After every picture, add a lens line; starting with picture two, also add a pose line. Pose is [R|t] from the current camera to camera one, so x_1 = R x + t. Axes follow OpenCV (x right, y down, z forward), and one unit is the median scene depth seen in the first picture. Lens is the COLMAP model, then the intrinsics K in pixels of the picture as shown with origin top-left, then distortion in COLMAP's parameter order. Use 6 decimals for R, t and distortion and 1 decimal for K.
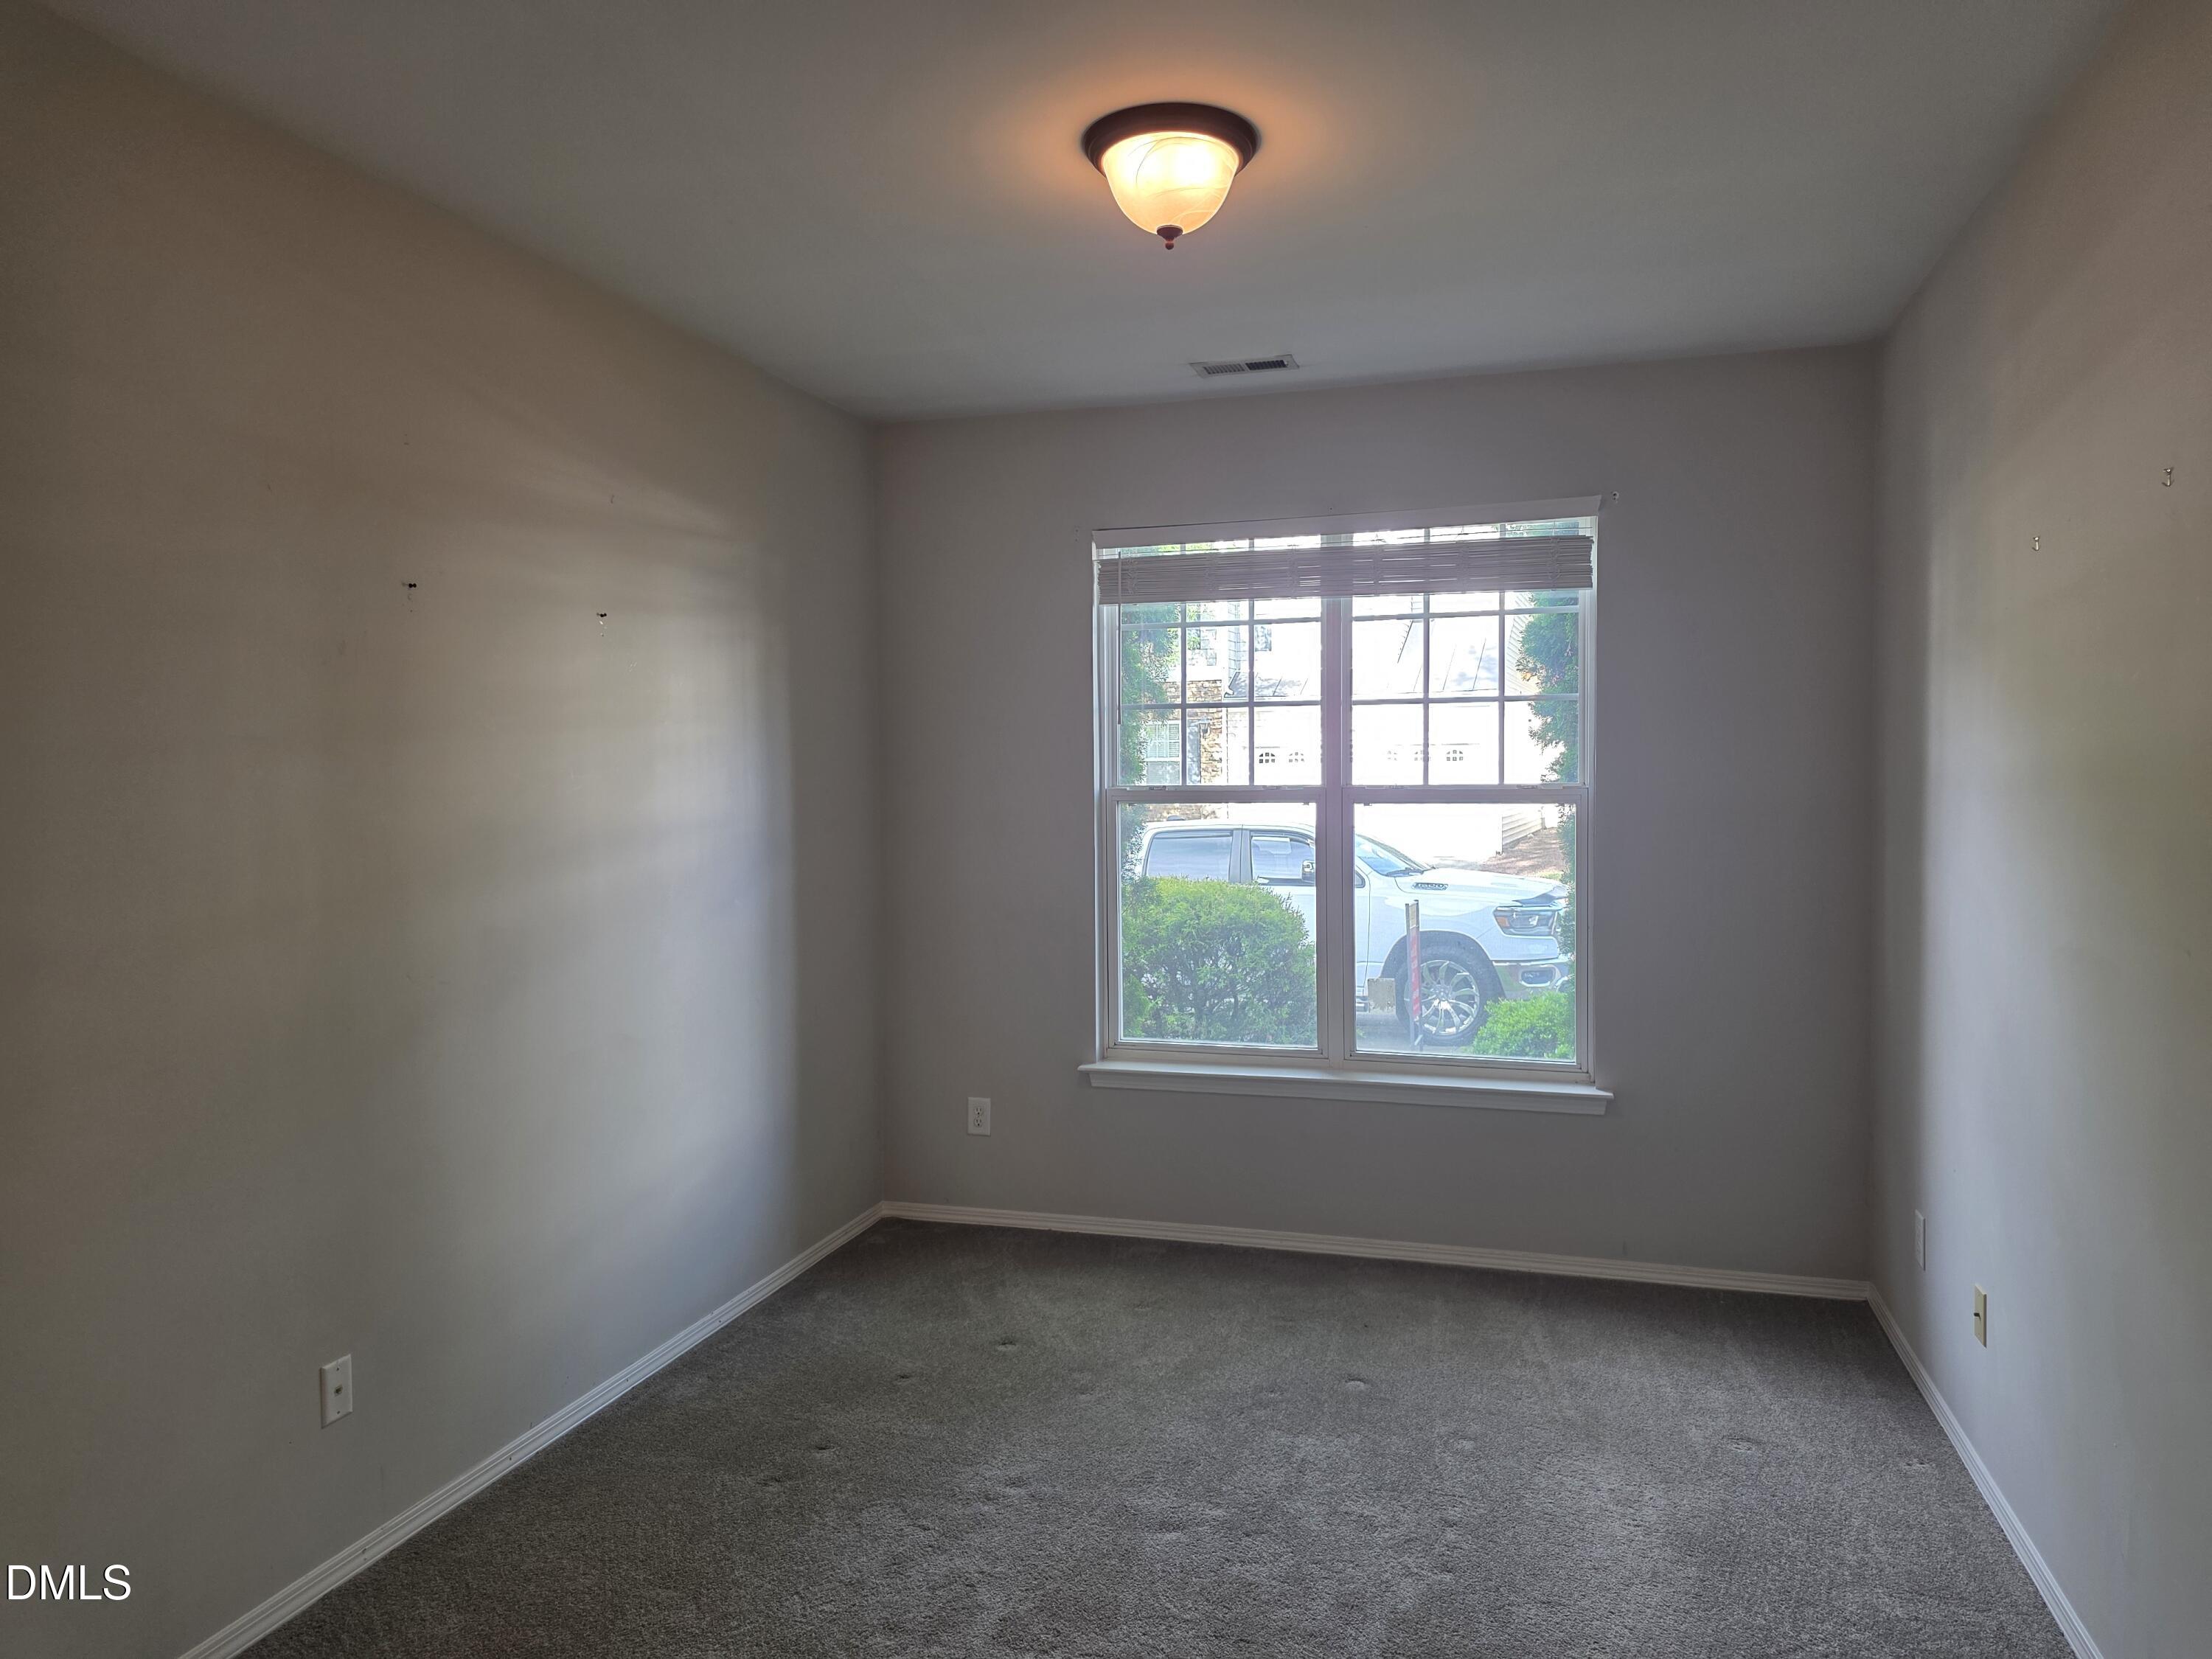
lens RADIAL K [[1481.7, 0, 1120.8], [0, 1481.7, 837.2], [0, 0, 1]] dist [0.065806, -0.060399]
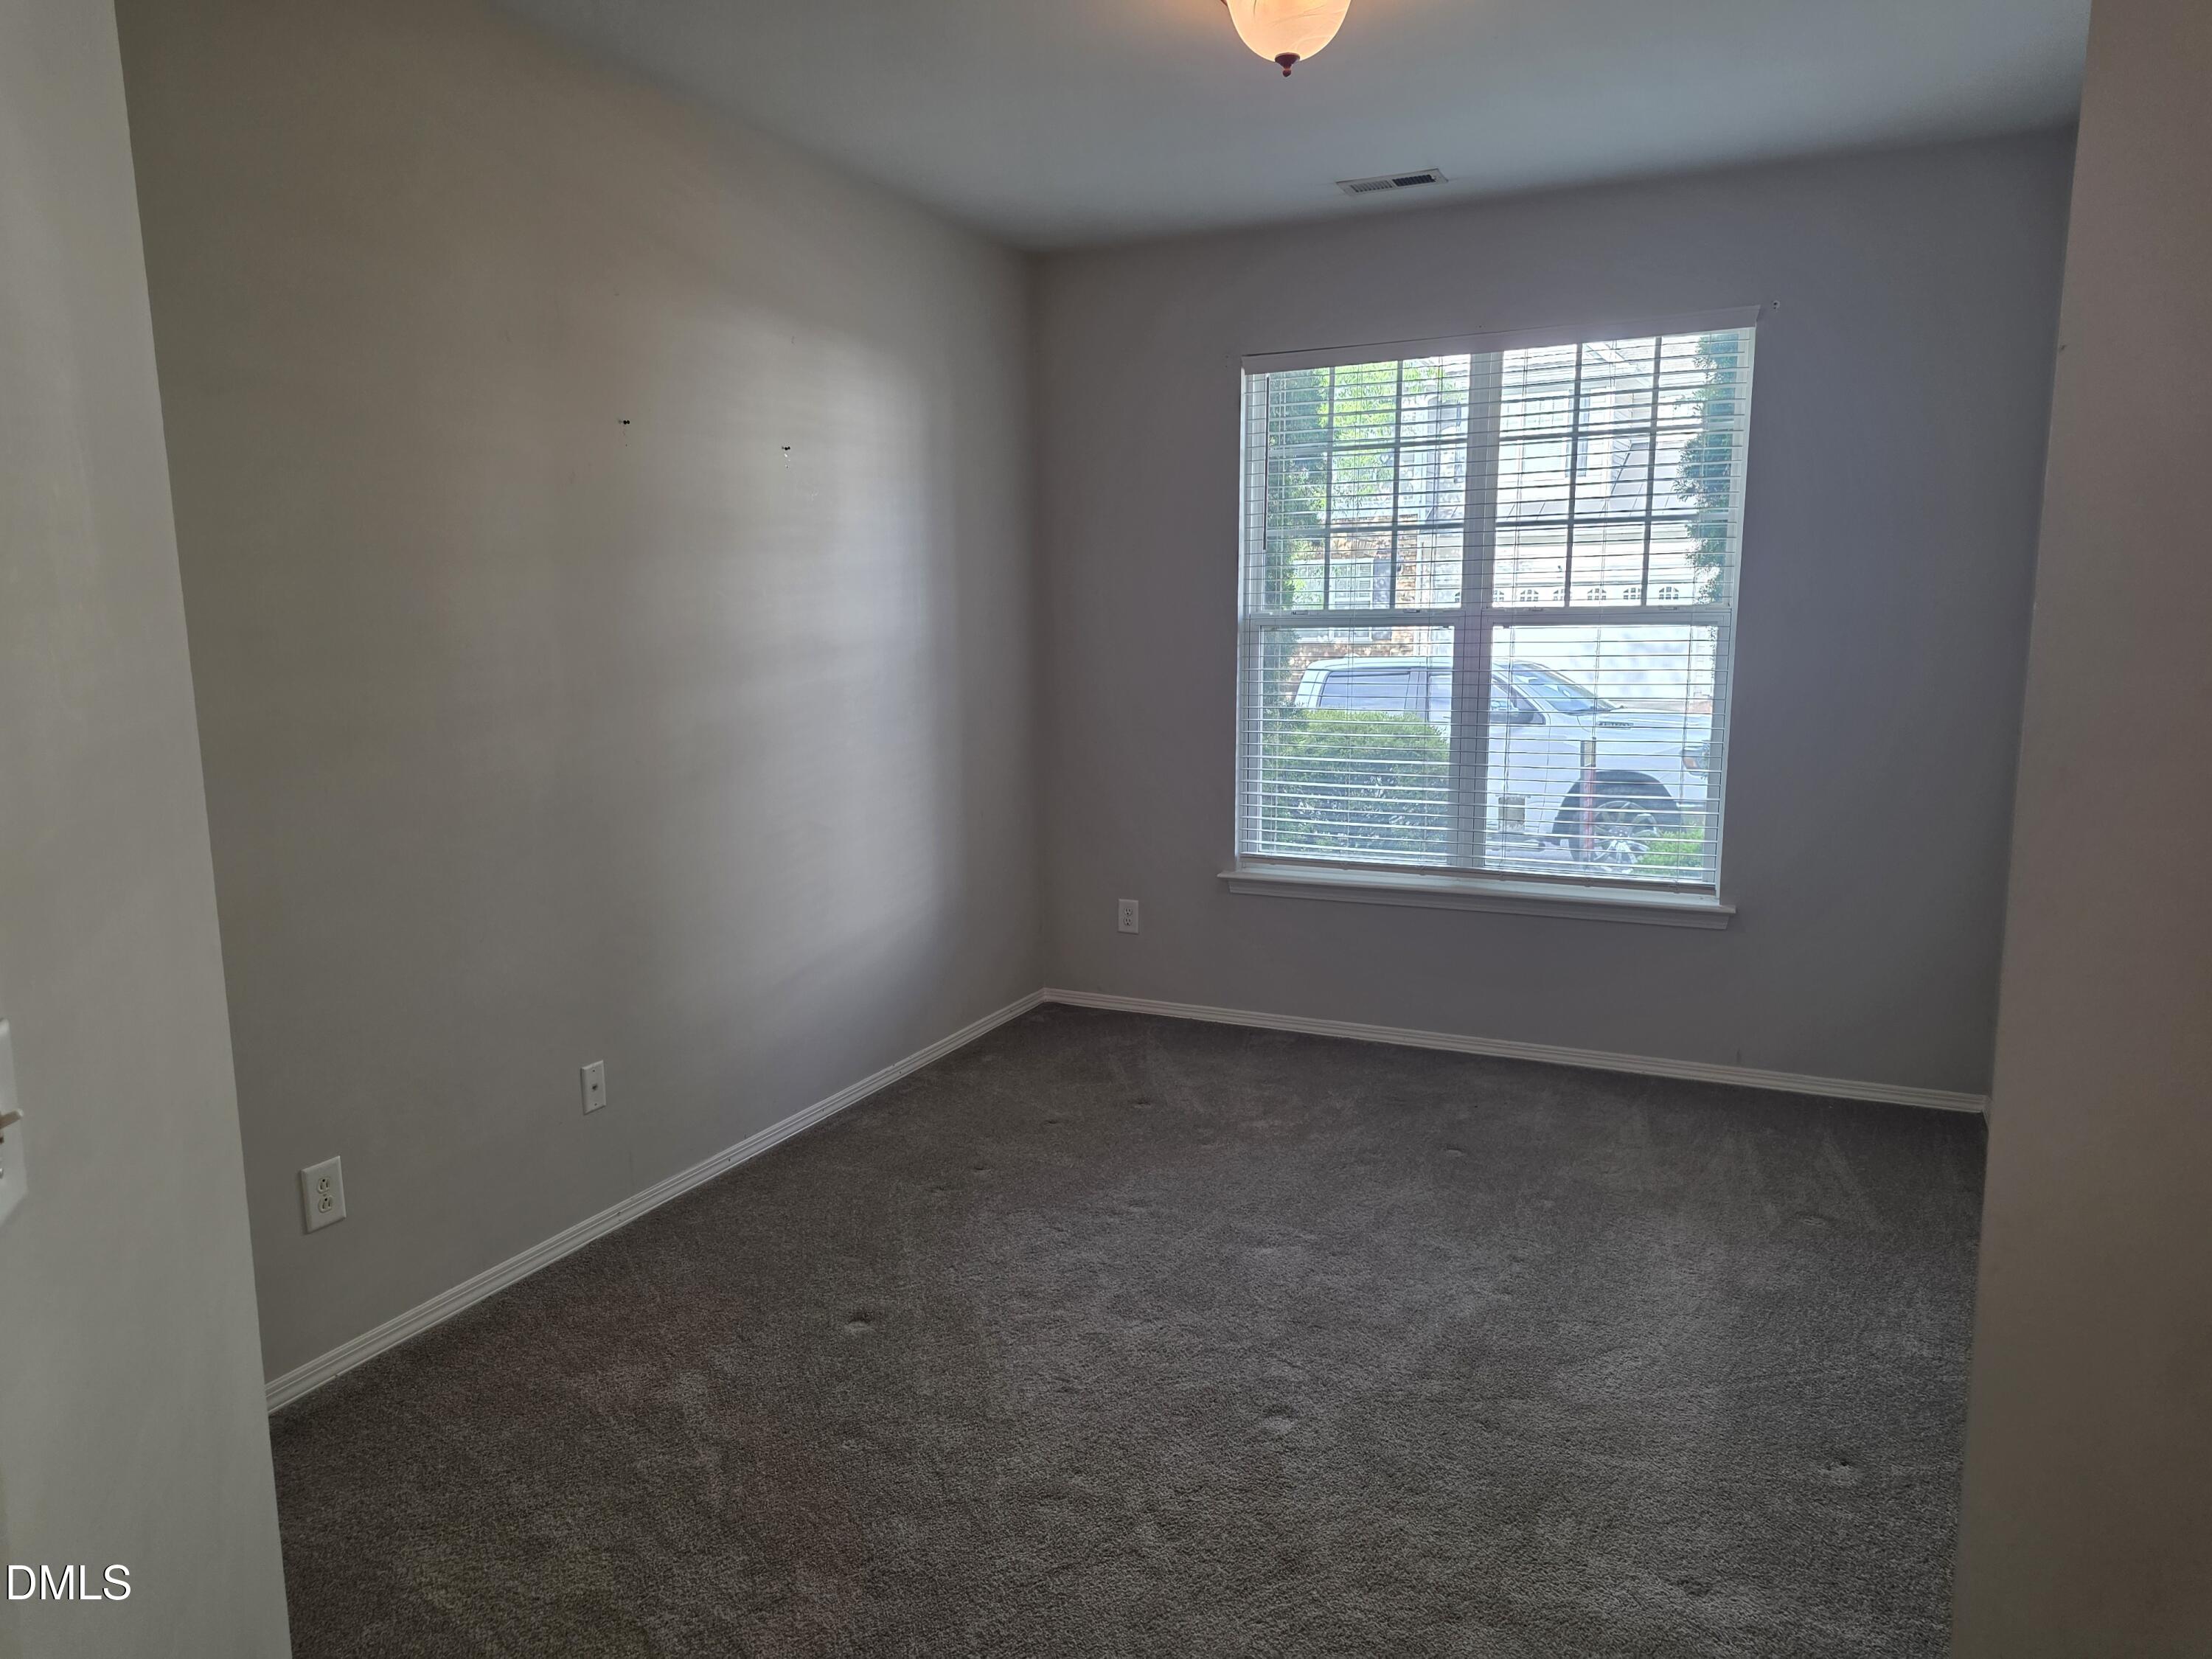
lens RADIAL K [[1481.7, 0, 1095.8], [0, 1481.7, 881.6], [0, 0, 1]] dist [0.065806, -0.060399]
pose [[0.988754, 0.026727, -0.147143, 0.054074], [-0.007113, 0.991192, 0.132243, 0.023297], [0.149382, -0.129709, 0.980235, -0.101493]]
